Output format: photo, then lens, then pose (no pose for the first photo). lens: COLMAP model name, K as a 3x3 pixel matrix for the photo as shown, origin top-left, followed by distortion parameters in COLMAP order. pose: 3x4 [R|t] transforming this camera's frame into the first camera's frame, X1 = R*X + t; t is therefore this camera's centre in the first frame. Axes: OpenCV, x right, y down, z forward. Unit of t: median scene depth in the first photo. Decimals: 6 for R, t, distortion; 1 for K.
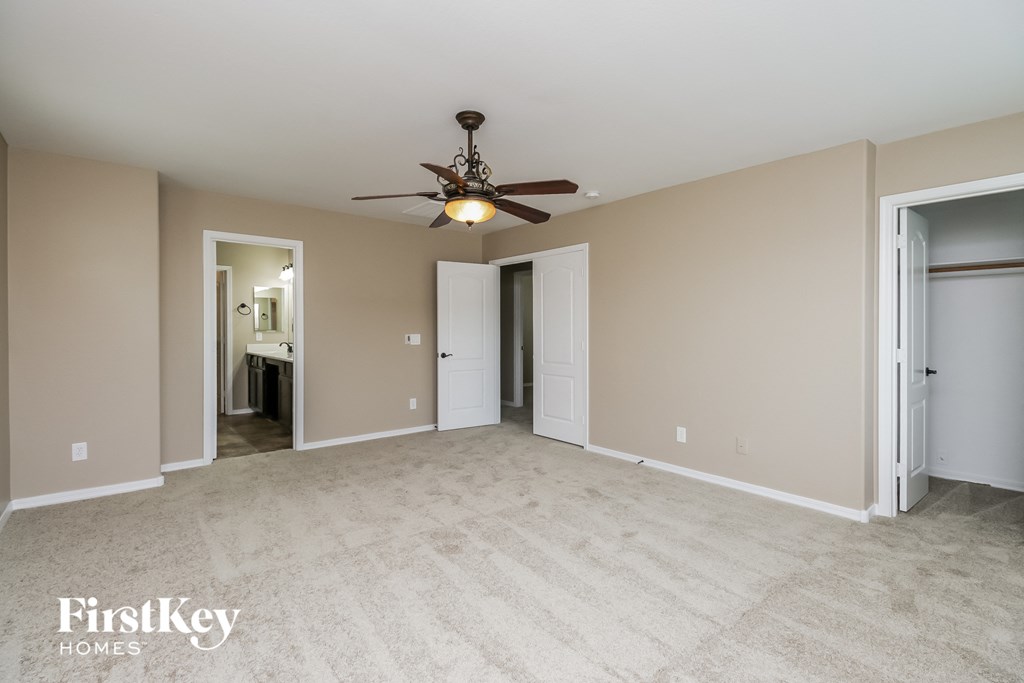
lens RADIAL K [[472.4, 0, 509.0], [0, 472.4, 337.3], [0, 0, 1]] dist [0.001730, 0.000139]
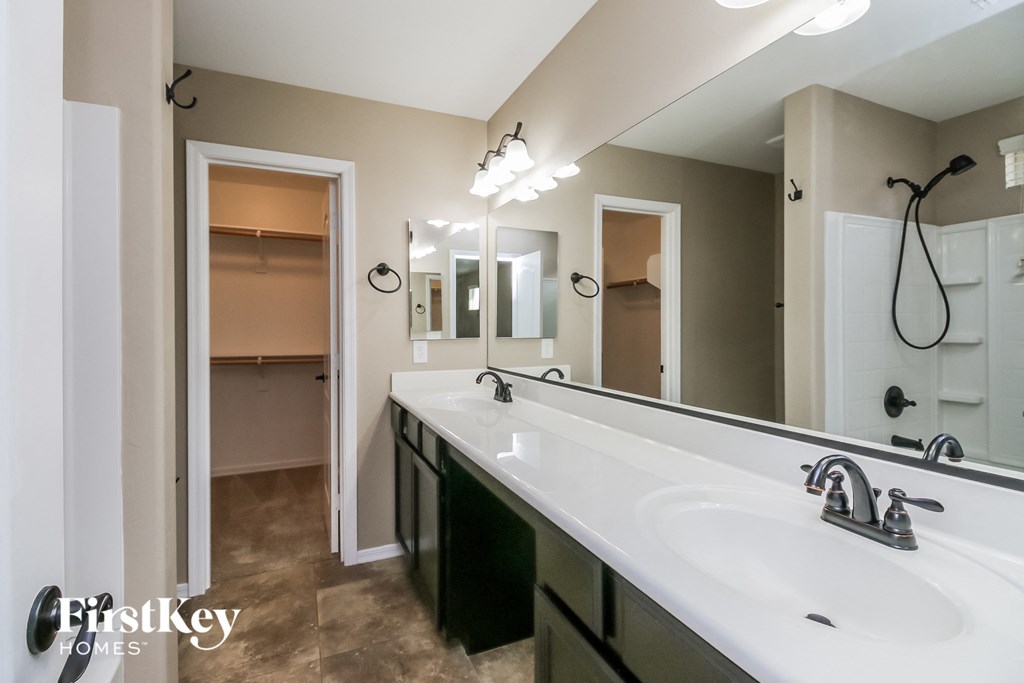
lens RADIAL K [[472.4, 0, 513.4], [0, 472.4, 336.3], [0, 0, 1]] dist [0.001730, 0.000139]
pose [[0.961579, -0.000690, -0.274528, -0.363065], [0.001404, 0.999996, 0.002403, -0.014408], [0.274525, -0.002696, 0.961576, 0.673542]]
